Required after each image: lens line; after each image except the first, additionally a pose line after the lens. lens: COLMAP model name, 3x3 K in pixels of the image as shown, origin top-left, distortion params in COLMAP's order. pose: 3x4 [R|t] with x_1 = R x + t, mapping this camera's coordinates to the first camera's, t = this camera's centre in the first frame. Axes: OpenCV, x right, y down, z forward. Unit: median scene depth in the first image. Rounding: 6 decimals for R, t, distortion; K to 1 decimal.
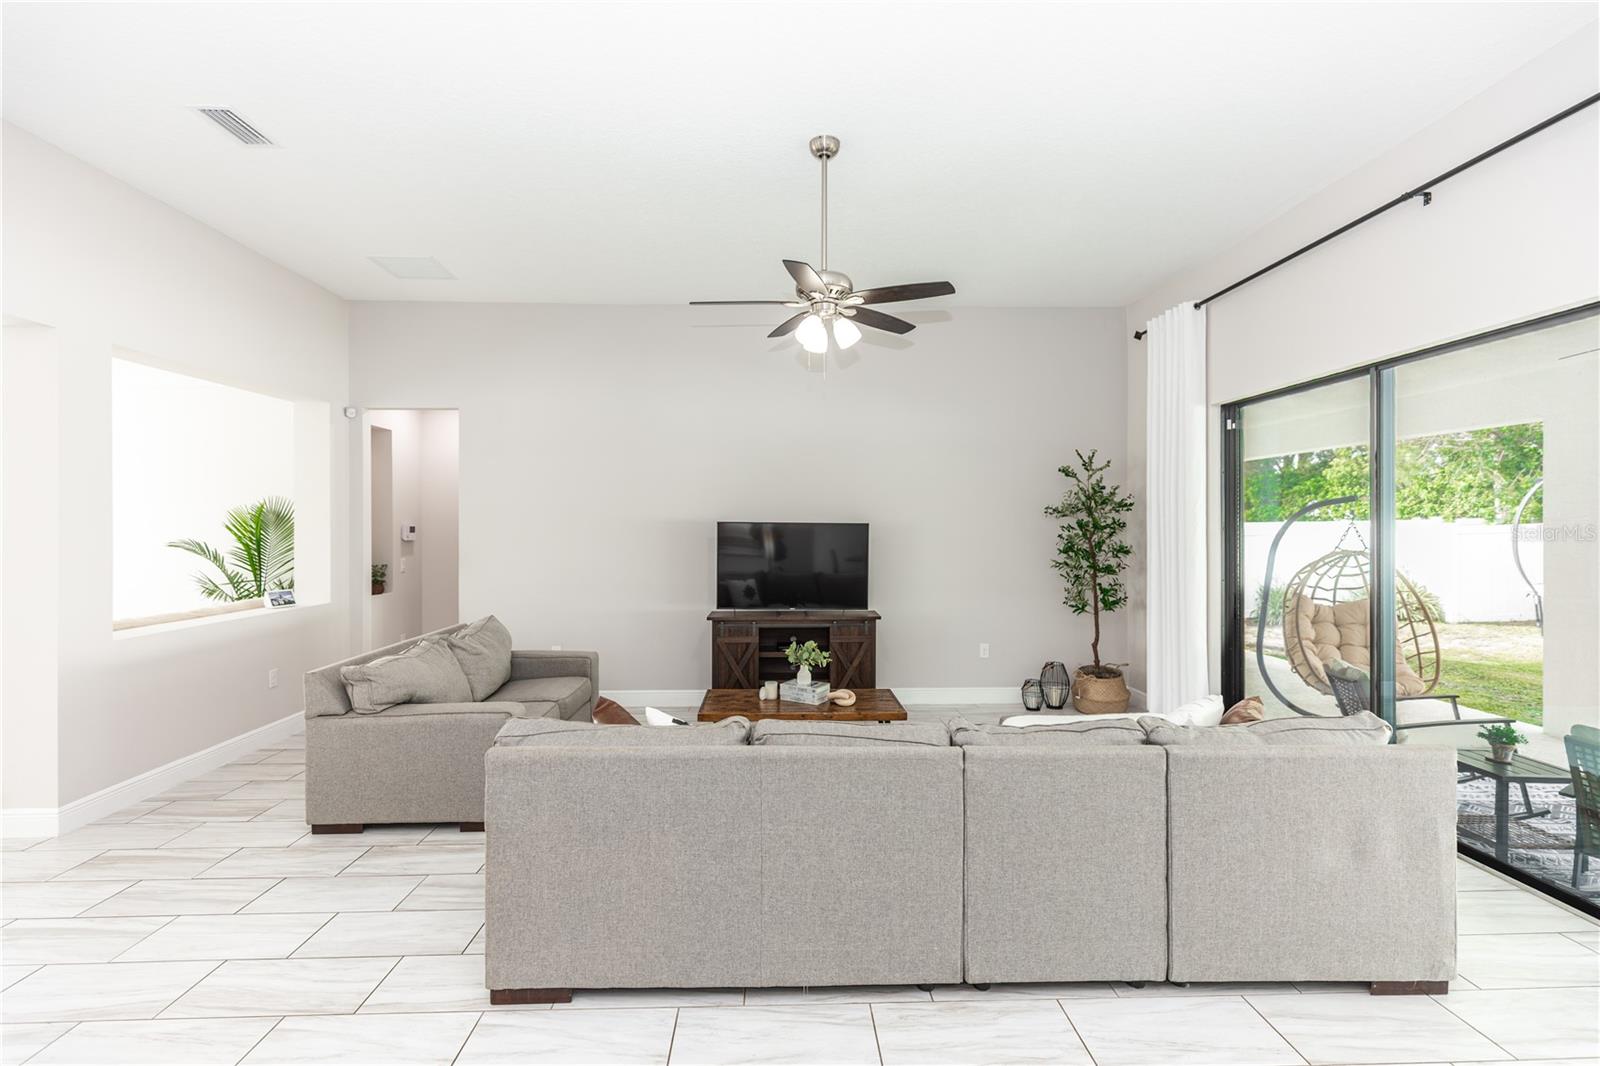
lens RADIAL K [[707.5, 0, 794.5], [0, 707.5, 531.9], [0, 0, 1]] dist [0.002917, 0.000201]
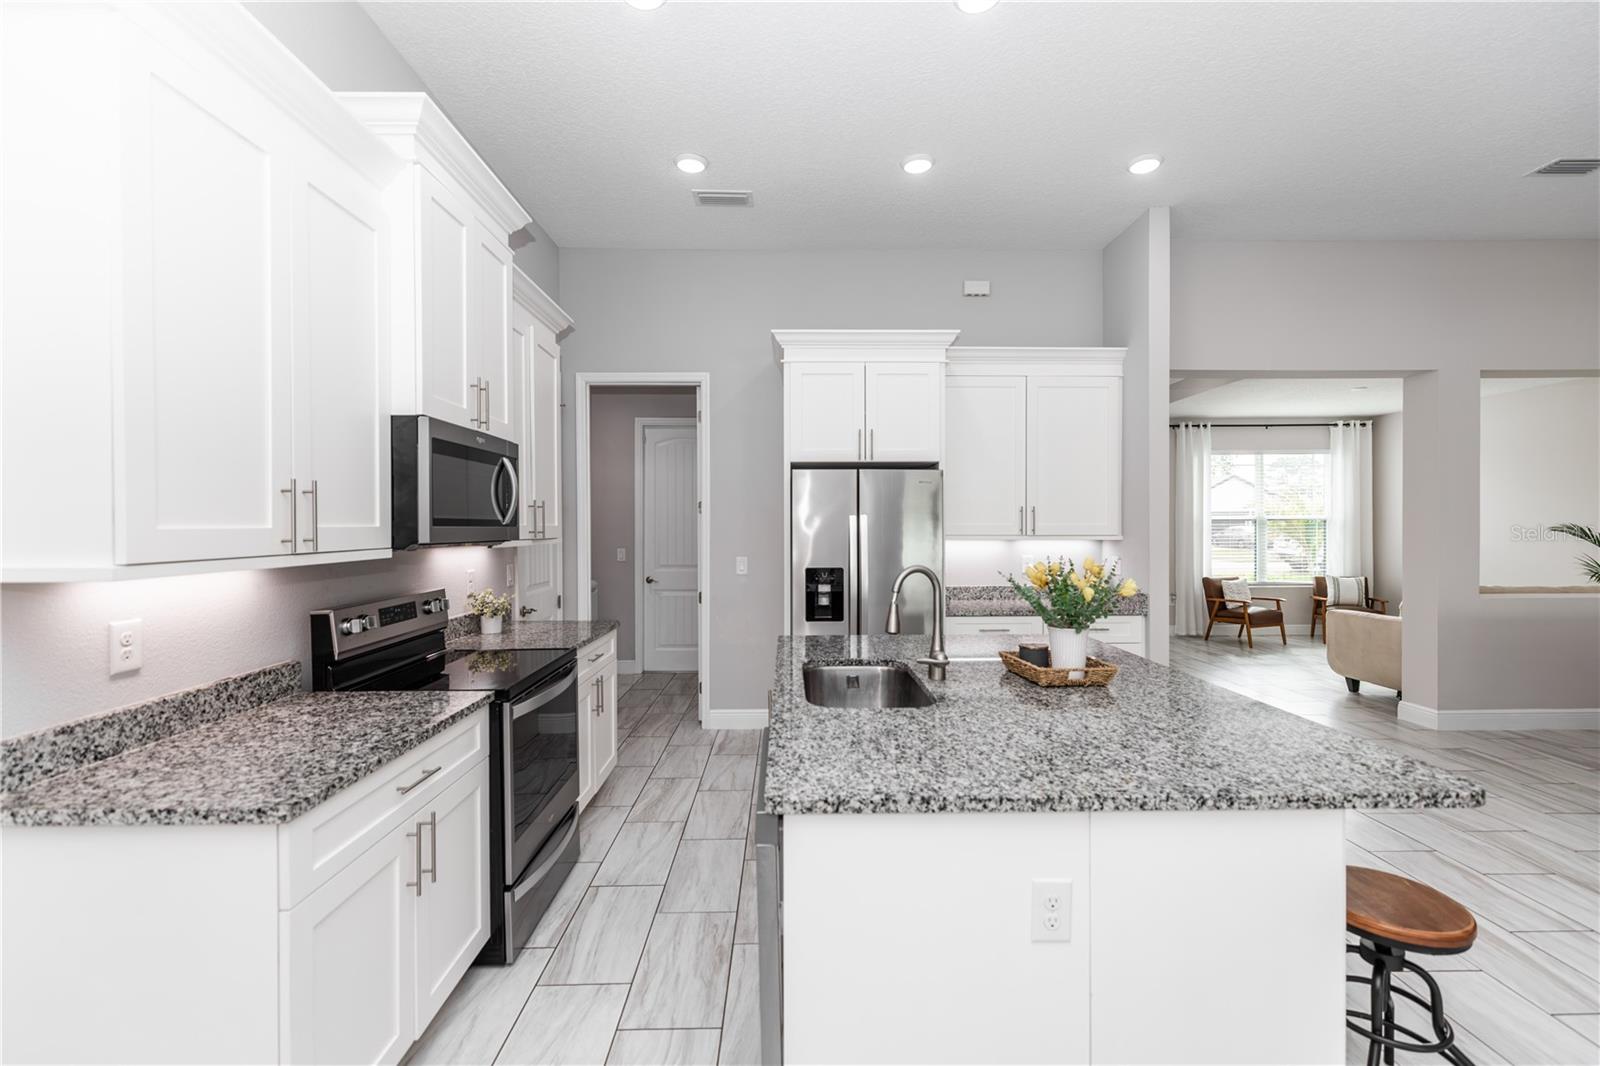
lens RADIAL K [[707.5, 0, 800.9], [0, 707.5, 526.6], [0, 0, 1]] dist [0.002917, 0.000201]
pose [[-0.014203, 0.003112, -0.999894, 0.360013], [0.006712, 0.999973, 0.003017, 0.005571], [0.999877, -0.006668, -0.014223, -0.226774]]
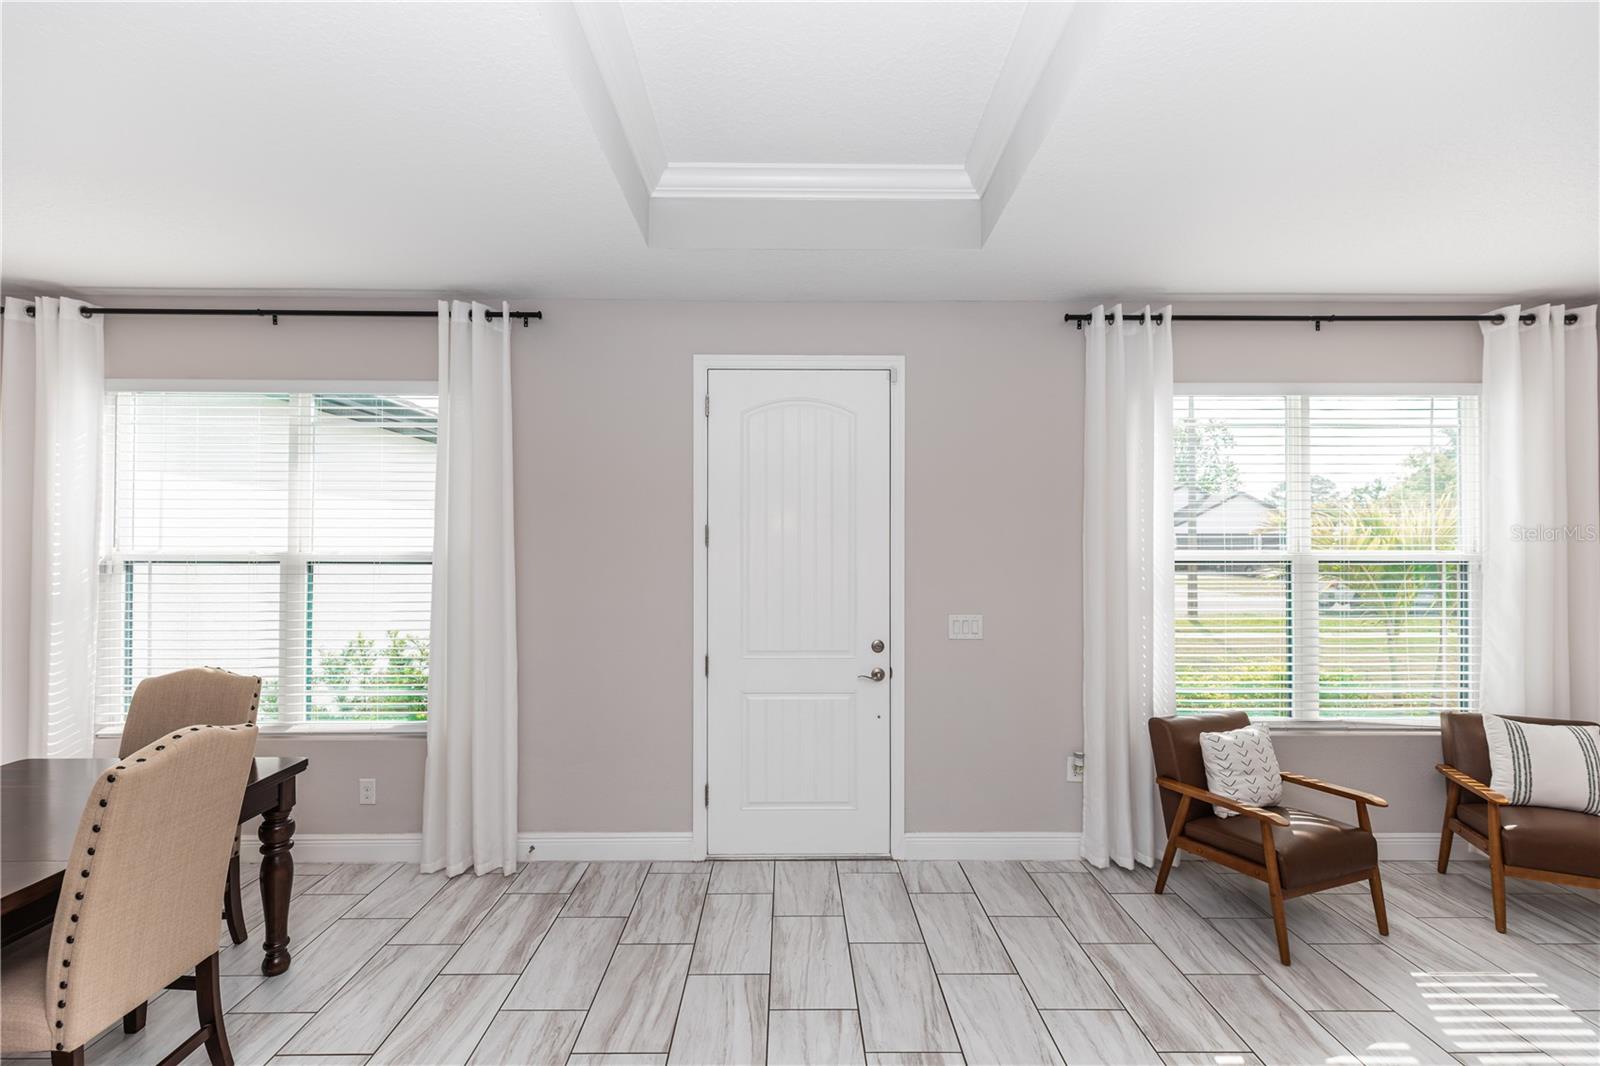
lens RADIAL K [[707.5, 0, 795.2], [0, 707.5, 543.6], [0, 0, 1]] dist [0.002917, 0.000201]
pose [[-0.021859, -0.009375, -0.999717, -0.523977], [0.000629, 0.999956, -0.009391, -0.008563], [0.999761, -0.000834, -0.021852, 0.298157]]
